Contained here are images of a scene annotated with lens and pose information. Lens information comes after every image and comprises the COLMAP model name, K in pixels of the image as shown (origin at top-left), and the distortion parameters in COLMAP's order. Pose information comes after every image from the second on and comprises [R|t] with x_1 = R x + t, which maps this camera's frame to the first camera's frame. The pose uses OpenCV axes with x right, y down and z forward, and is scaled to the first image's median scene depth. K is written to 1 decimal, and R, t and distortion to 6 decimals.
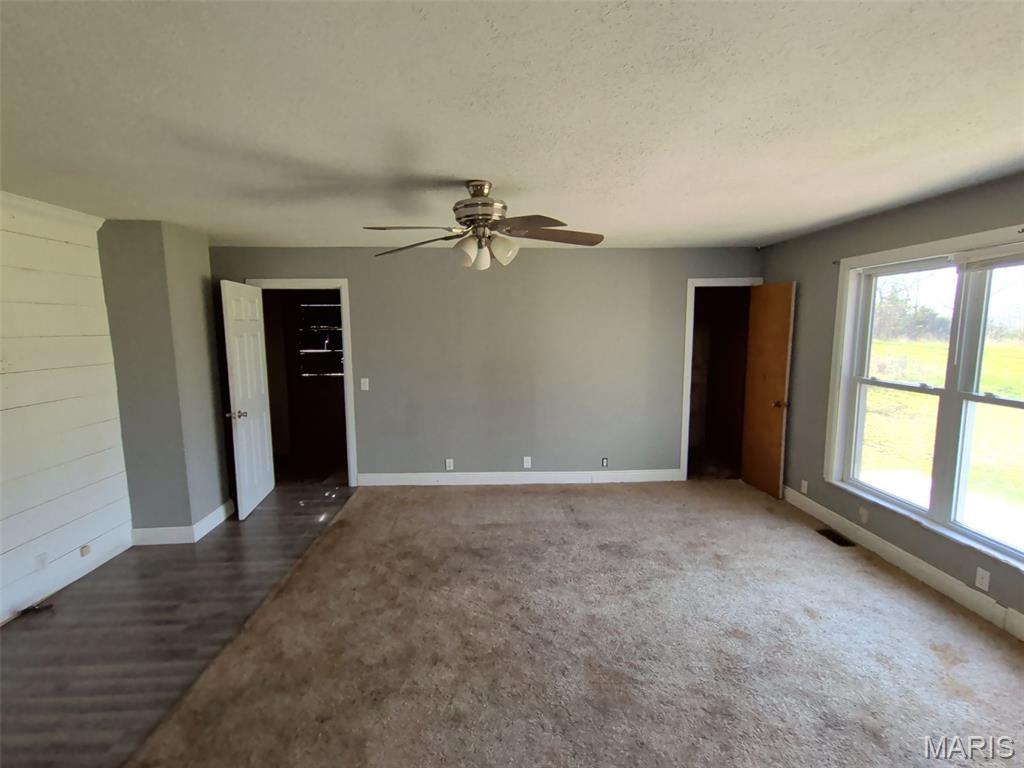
lens RADIAL K [[473.5, 0, 508.7], [0, 473.5, 385.1], [0, 0, 1]] dist [0.002274, 0.001777]
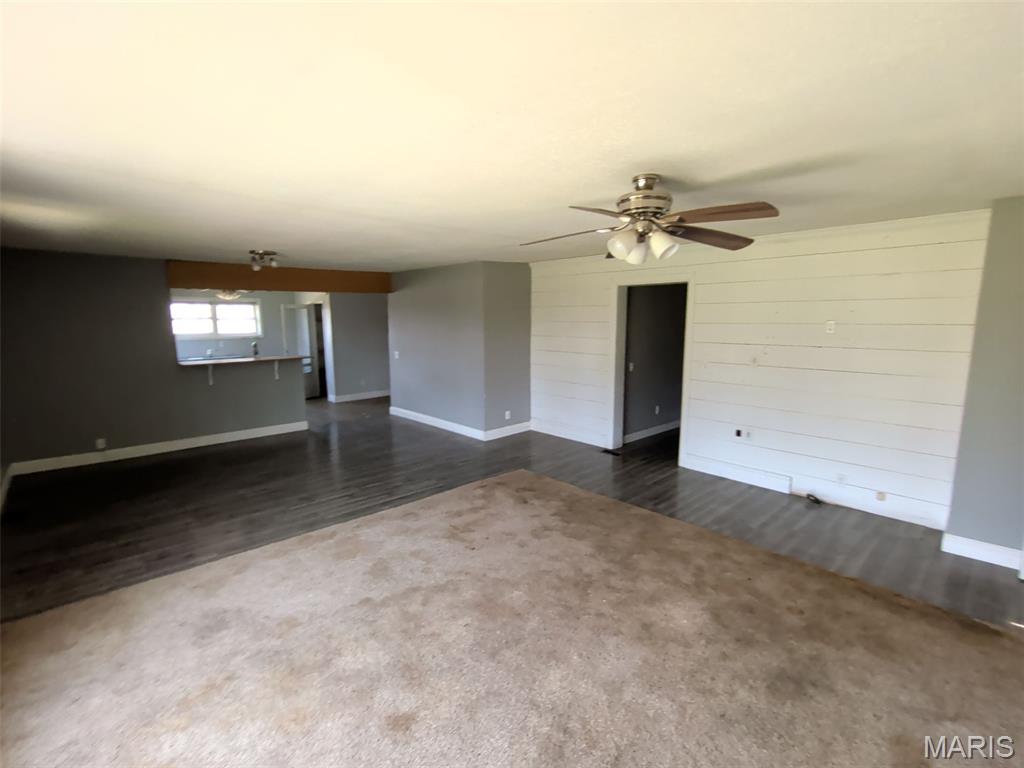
lens RADIAL K [[473.5, 0, 510.7], [0, 473.5, 389.1], [0, 0, 1]] dist [0.002274, 0.001777]
pose [[-0.756283, 0.102096, -0.646230, 0.732138], [-0.074488, 0.967889, 0.240087, -0.179219], [0.649991, 0.229710, -0.724393, 1.428223]]
